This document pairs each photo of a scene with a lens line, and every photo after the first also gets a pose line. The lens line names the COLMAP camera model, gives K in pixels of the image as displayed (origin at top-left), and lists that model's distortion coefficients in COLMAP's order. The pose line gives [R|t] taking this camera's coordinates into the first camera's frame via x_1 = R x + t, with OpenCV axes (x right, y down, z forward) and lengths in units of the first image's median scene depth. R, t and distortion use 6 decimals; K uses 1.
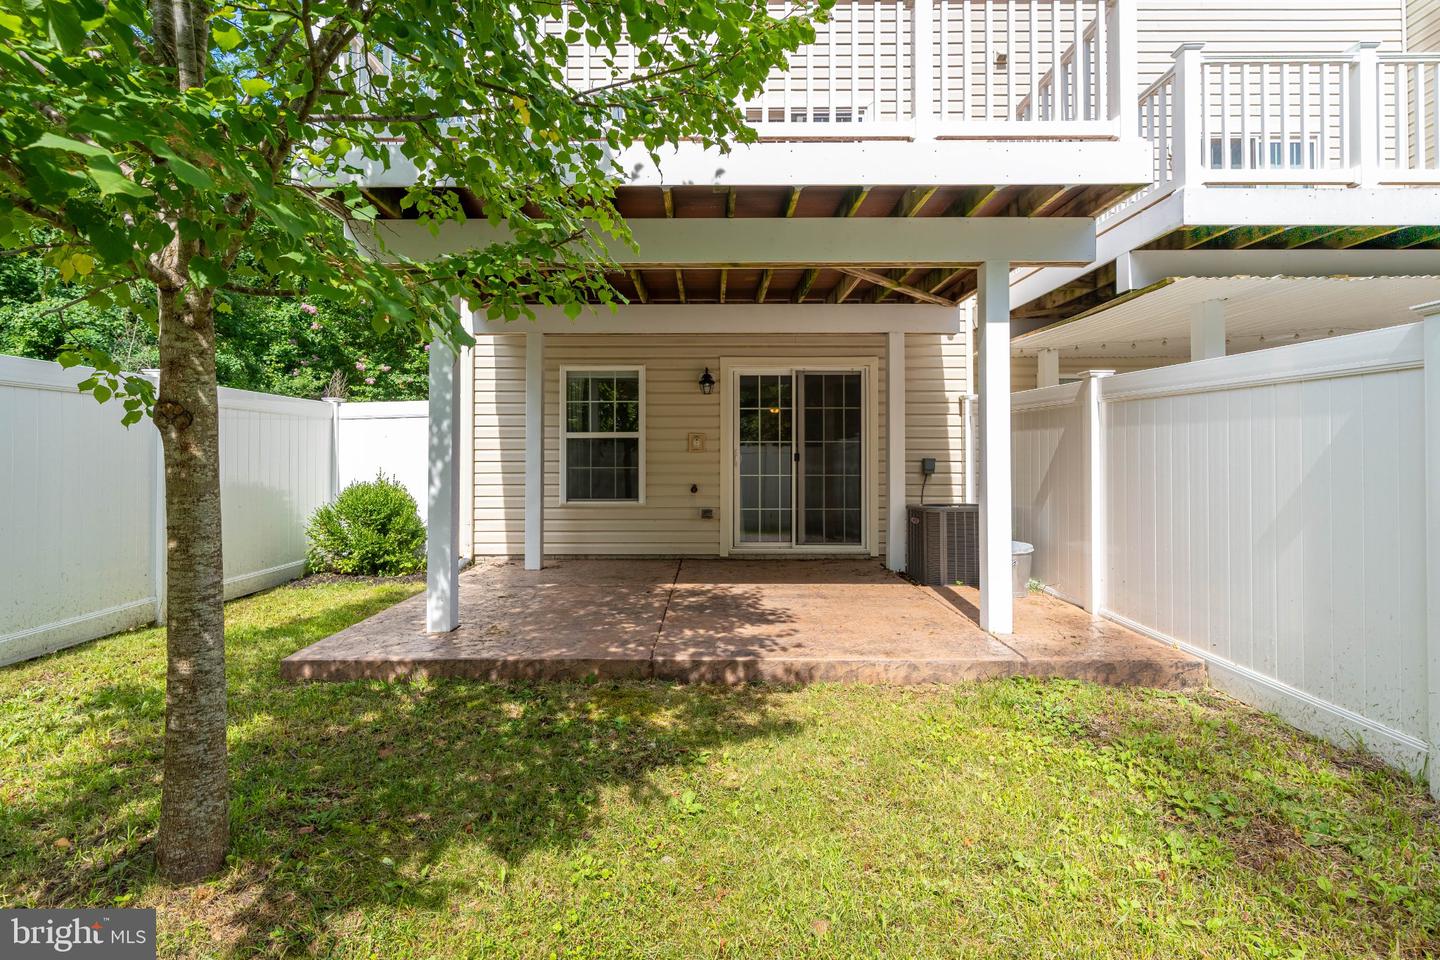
lens RADIAL K [[693.9, 0, 699.3], [0, 693.9, 454.1], [0, 0, 1]] dist [0.001391, 0.000795]
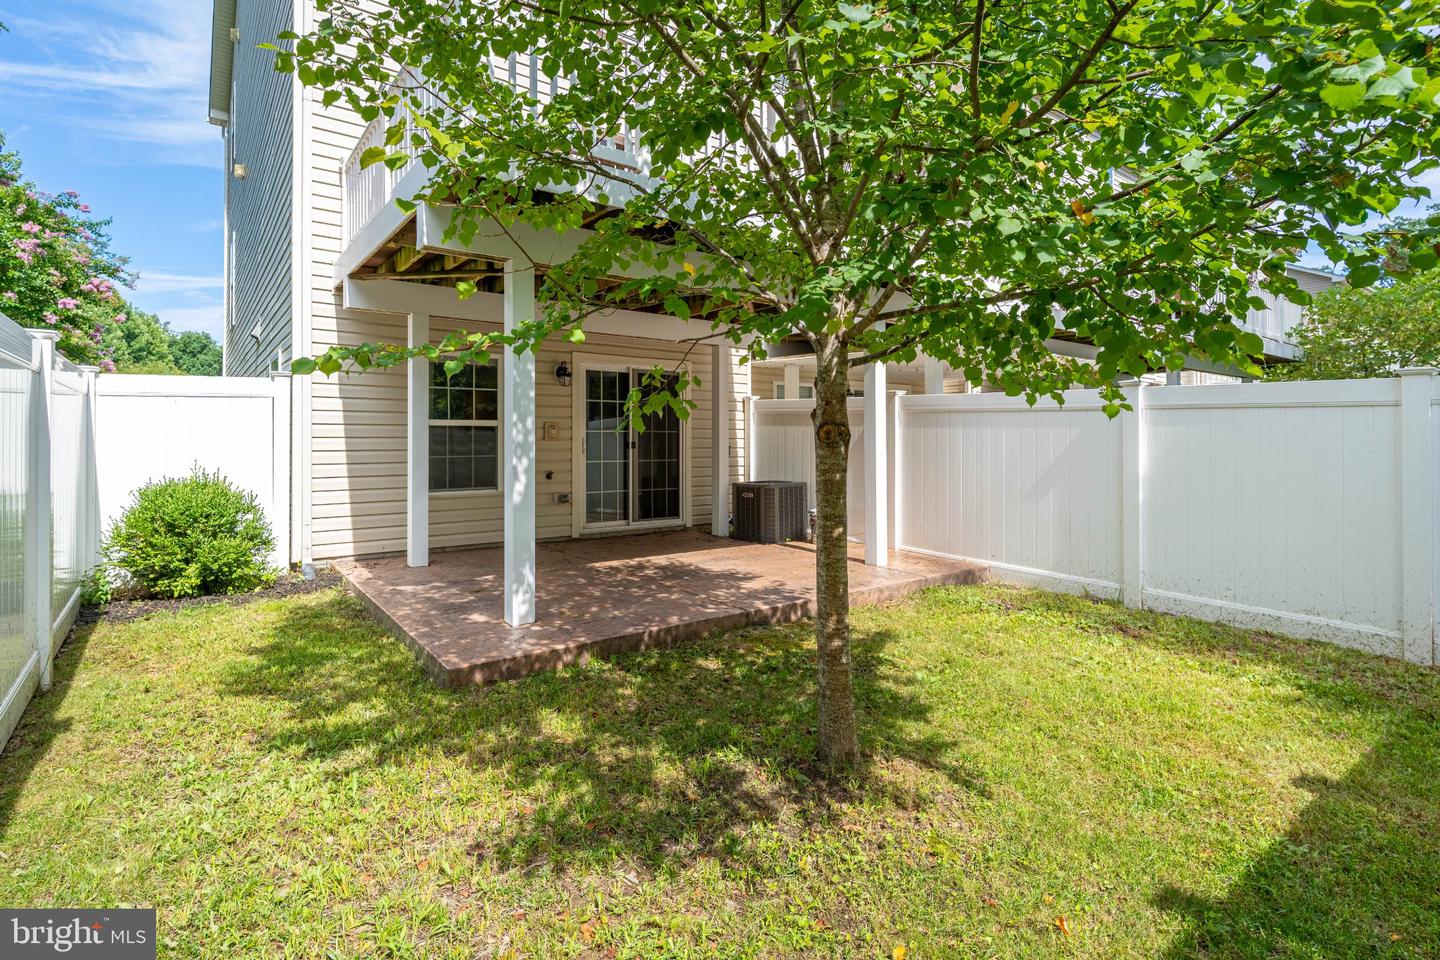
lens RADIAL K [[693.9, 0, 719.1], [0, 693.9, 439.4], [0, 0, 1]] dist [0.001391, 0.000795]
pose [[0.795018, 0.002217, 0.606582, -0.881803], [-0.009034, 0.999926, 0.008185, -0.030823], [-0.606519, -0.011987, 0.794979, 0.024581]]
